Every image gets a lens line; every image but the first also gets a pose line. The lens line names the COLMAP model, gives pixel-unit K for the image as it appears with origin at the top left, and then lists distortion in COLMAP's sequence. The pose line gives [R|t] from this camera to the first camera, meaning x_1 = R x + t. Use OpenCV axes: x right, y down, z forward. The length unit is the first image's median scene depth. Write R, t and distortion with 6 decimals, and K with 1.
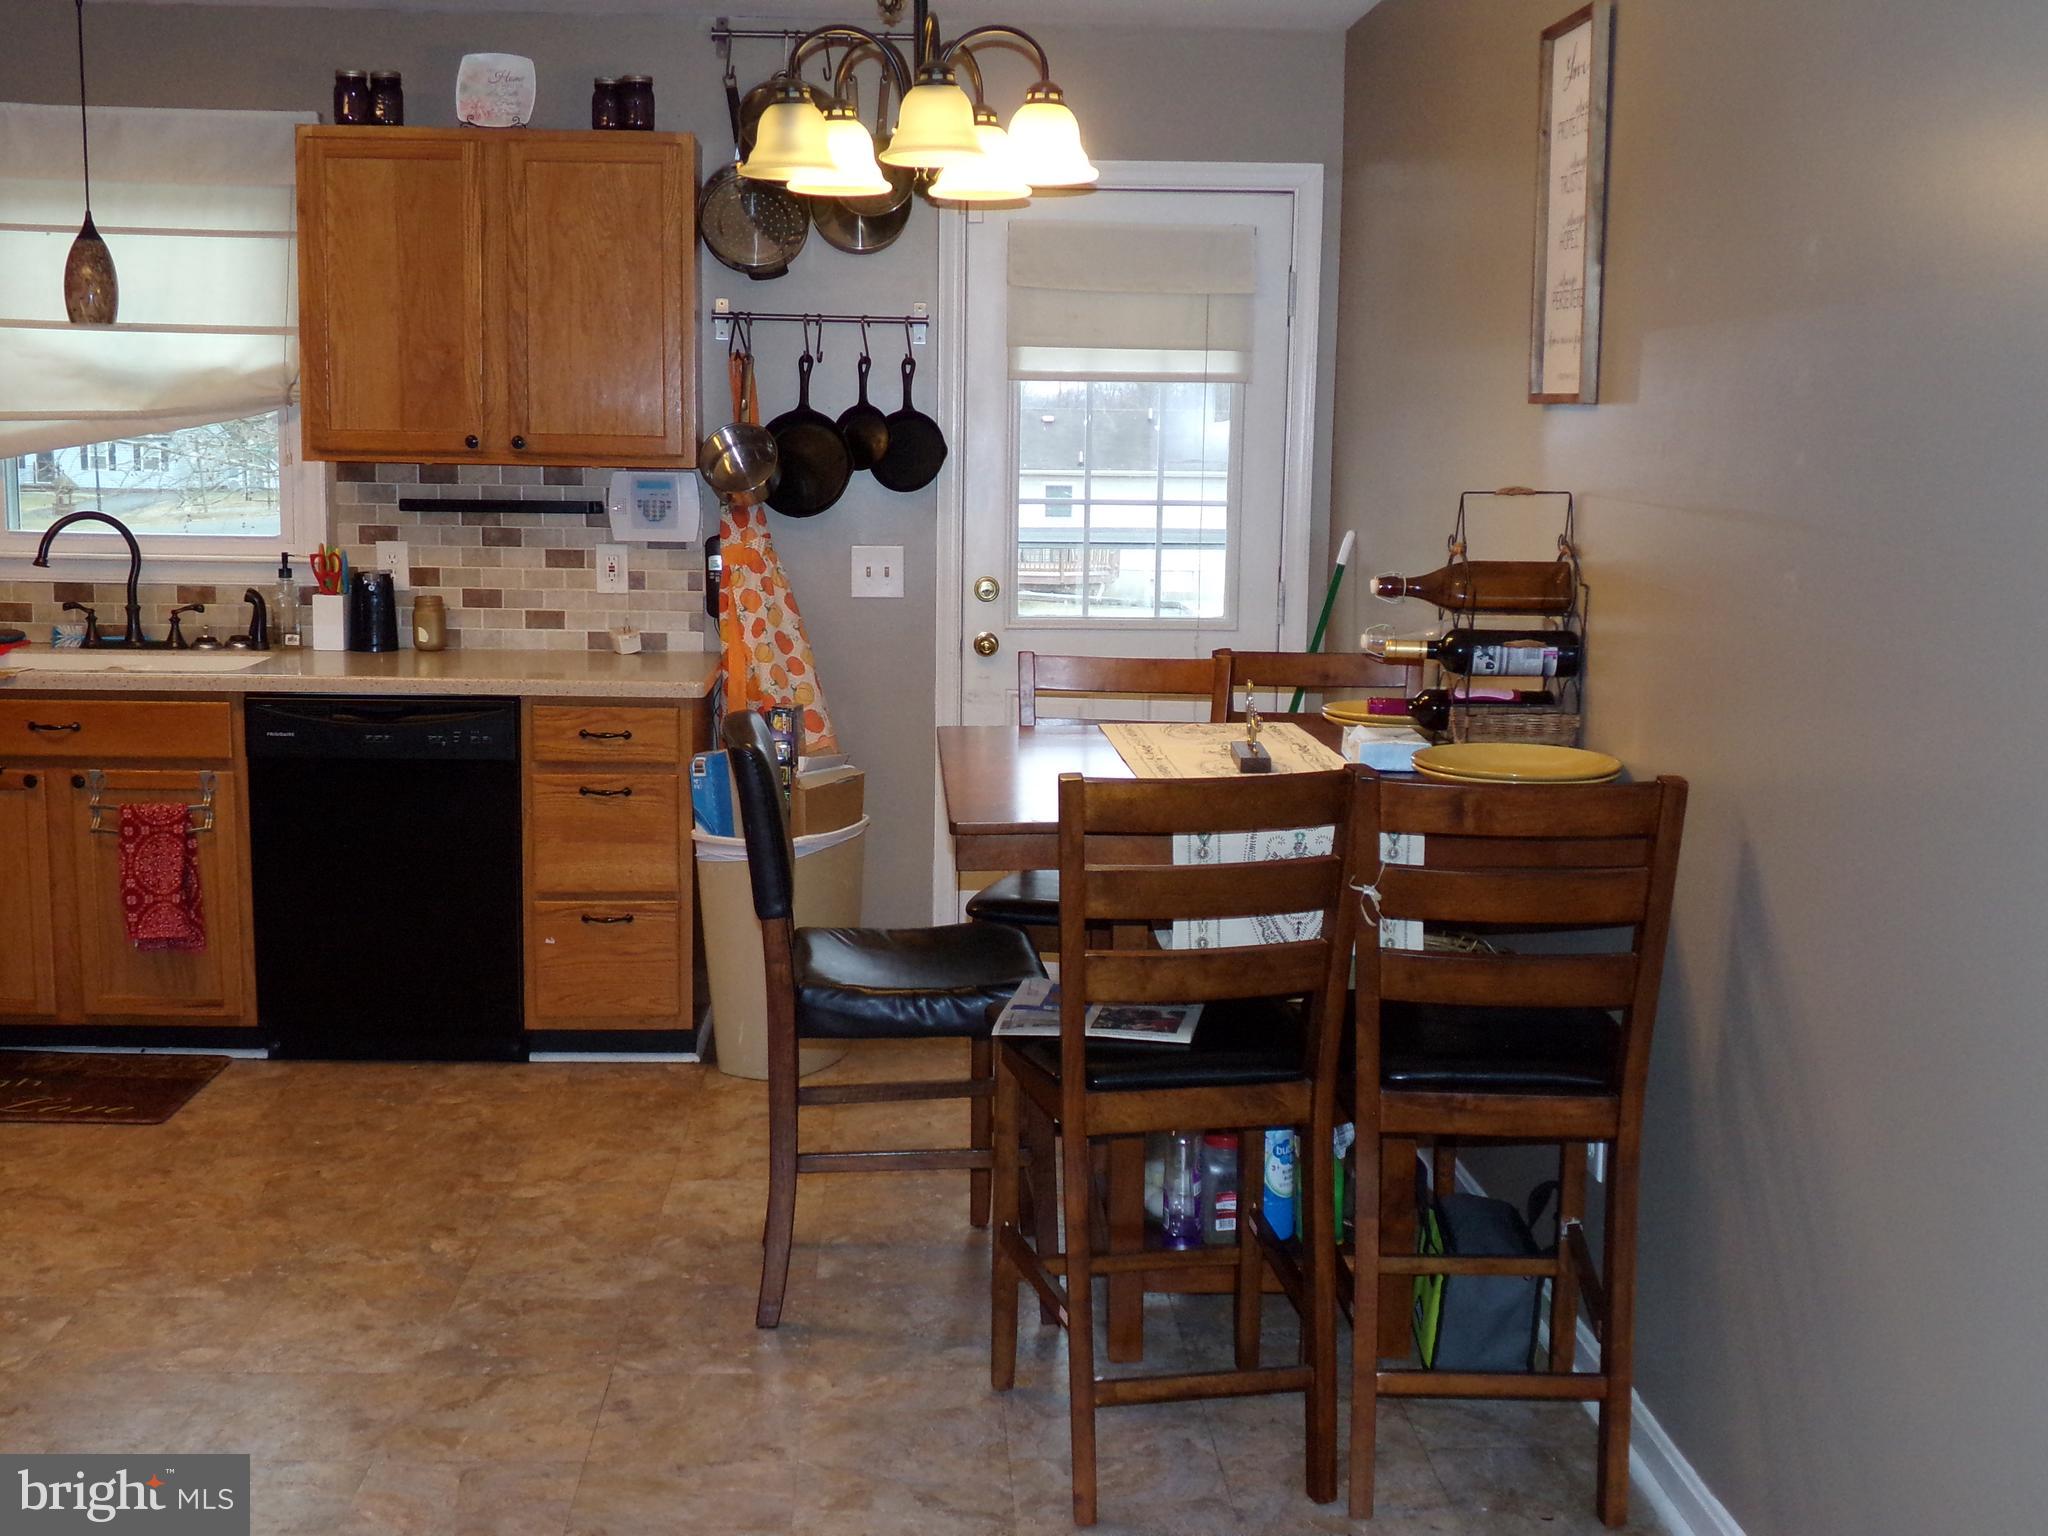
lens RADIAL K [[2205.2, 0, 998.8], [0, 2205.2, 809.0], [0, 0, 1]] dist [-0.048170, 0.000000]
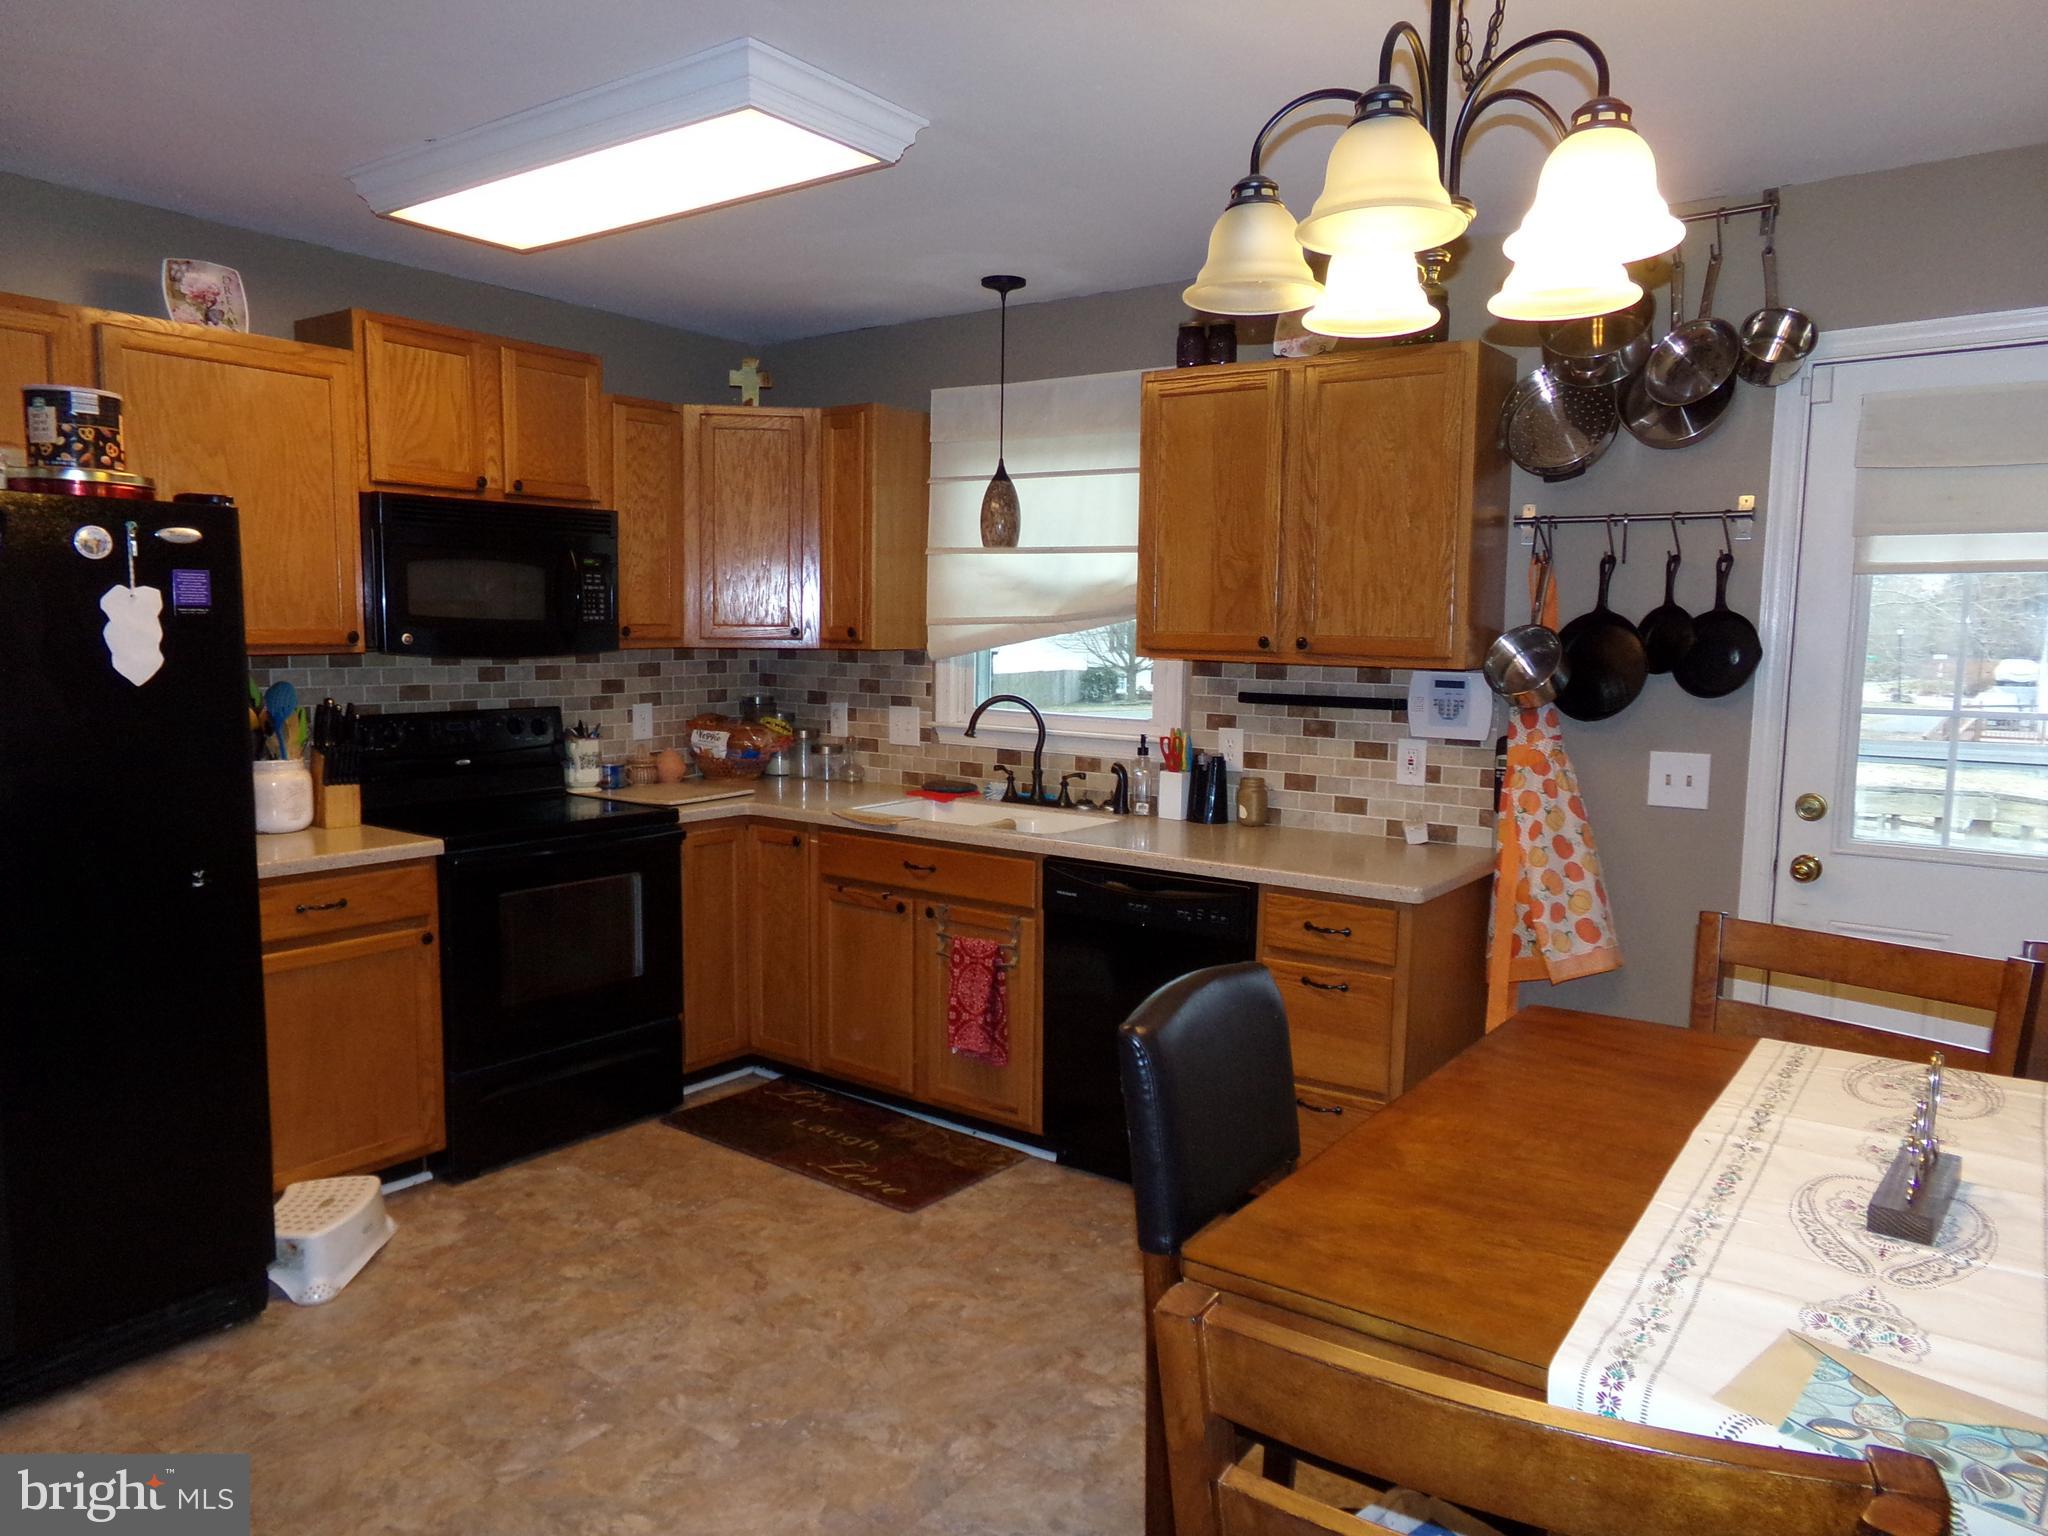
lens RADIAL K [[1386.9, 0, 1021.2], [0, 1386.9, 788.4], [0, 0, 1]] dist [-0.046863, 0.059725]
pose [[0.774165, 0.065945, -0.629539, 0.109953], [-0.104718, 0.994197, -0.024631, -0.067184], [0.624261, 0.084992, 0.776578, 0.405729]]
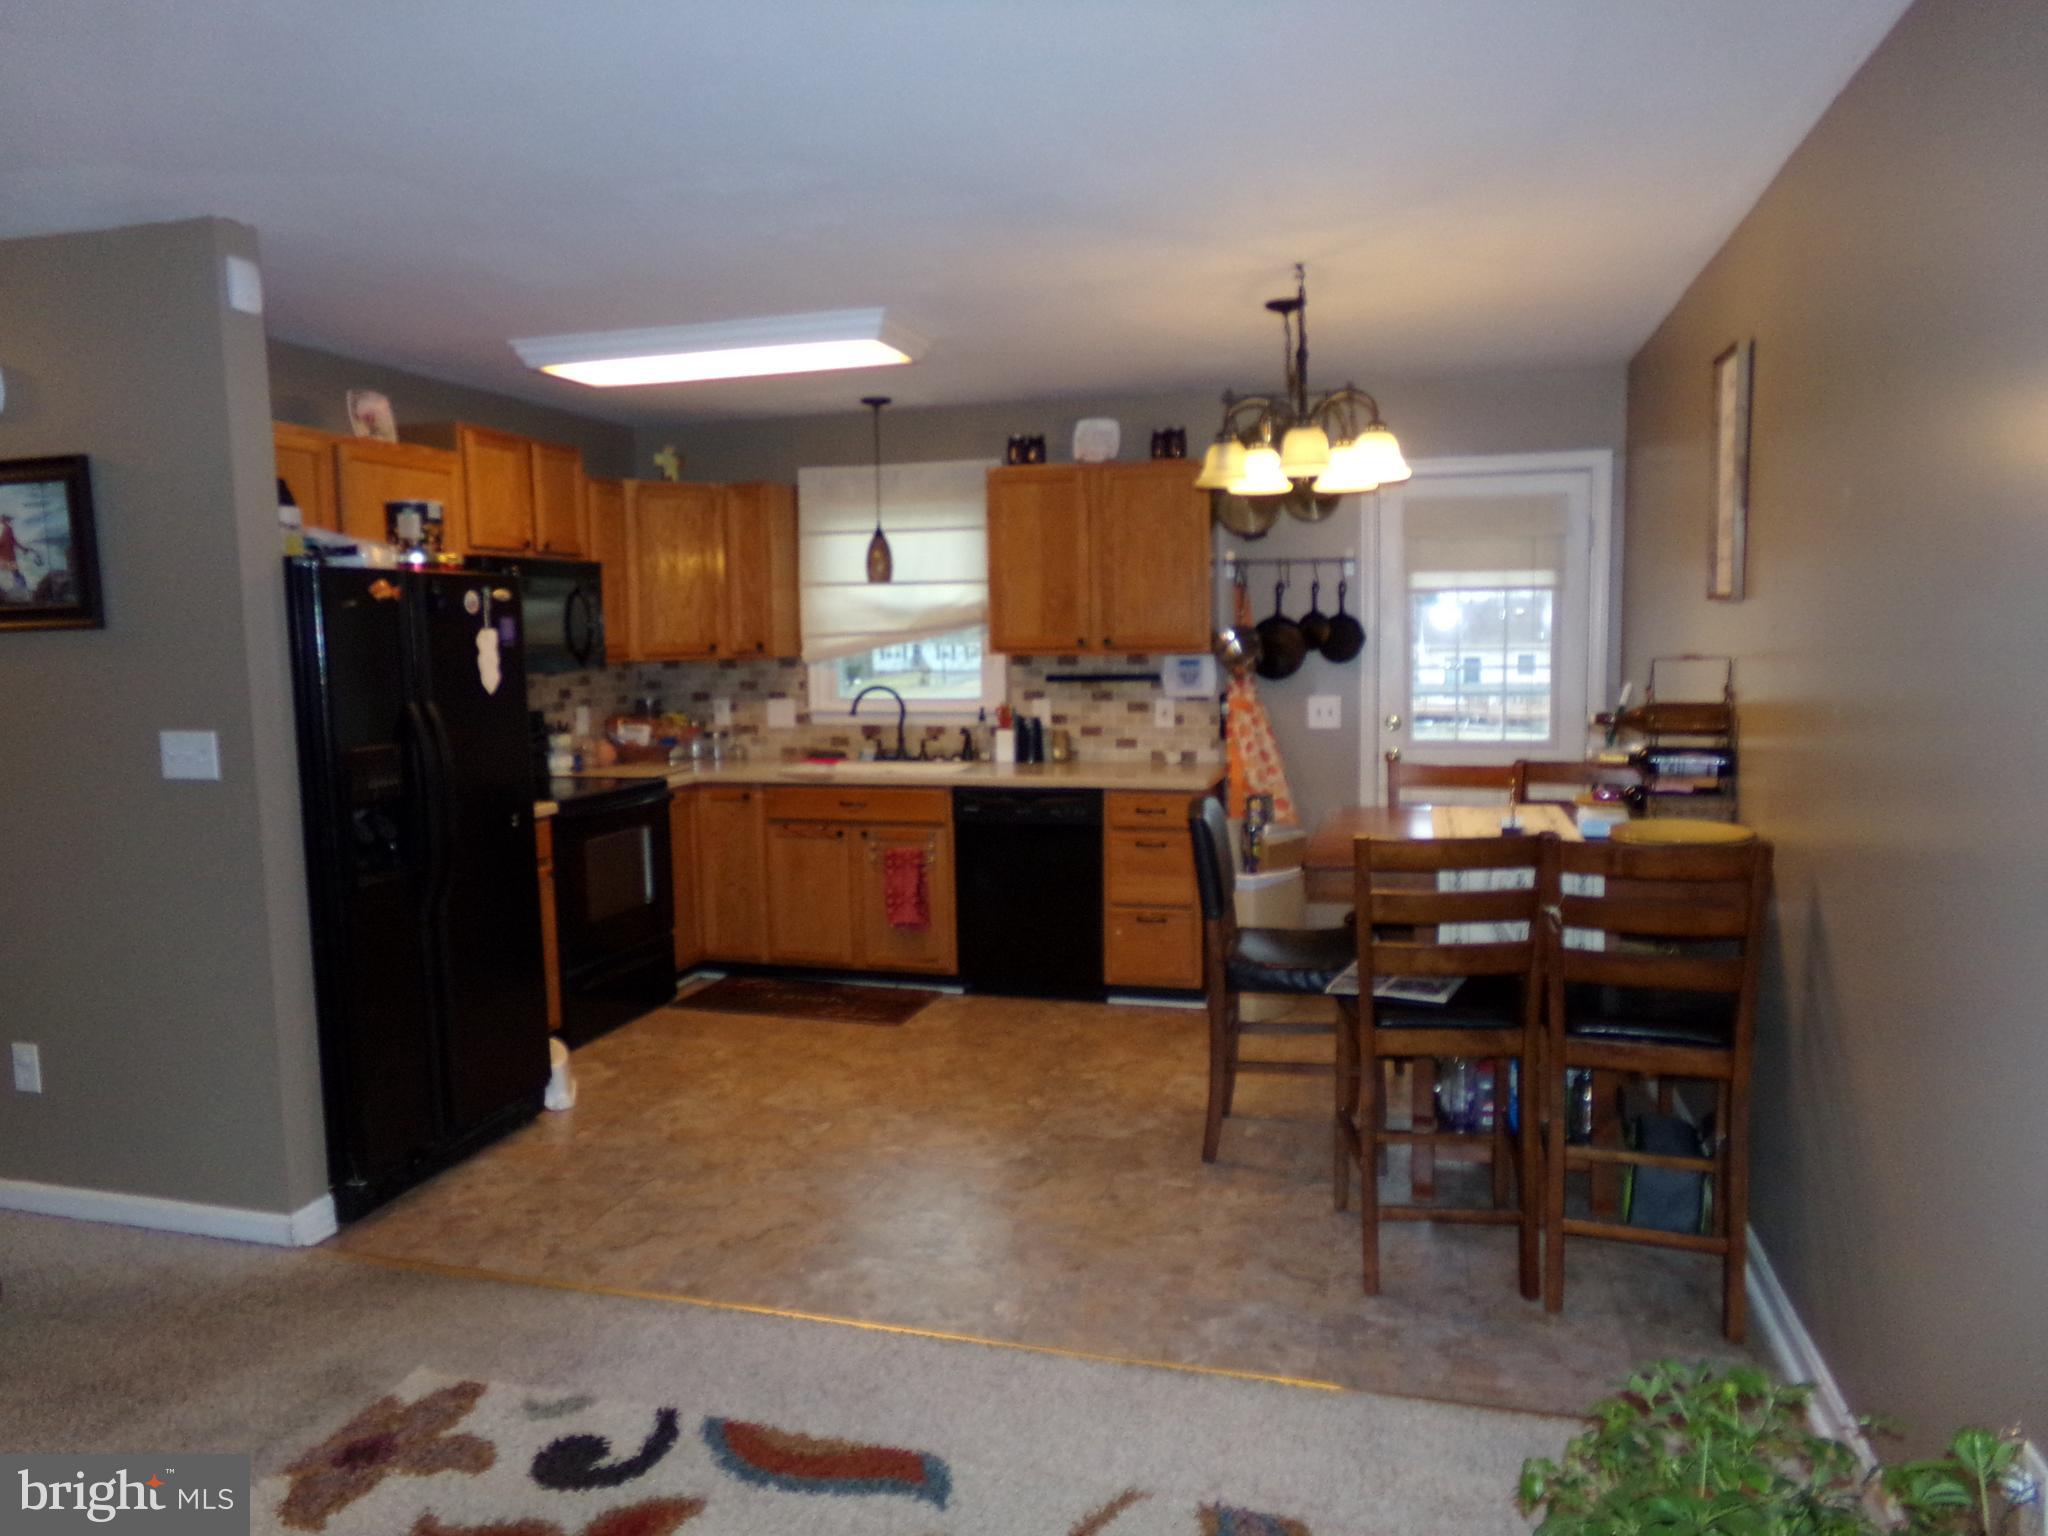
lens RADIAL K [[1386.9, 0, 1008.2], [0, 1386.9, 783.2], [0, 0, 1]] dist [-0.046863, 0.059725]
pose [[0.942118, 0.001641, -0.335278, 0.076086], [-0.020350, 0.998424, -0.052296, 0.003255], [0.334663, 0.056092, 0.940667, -0.046280]]
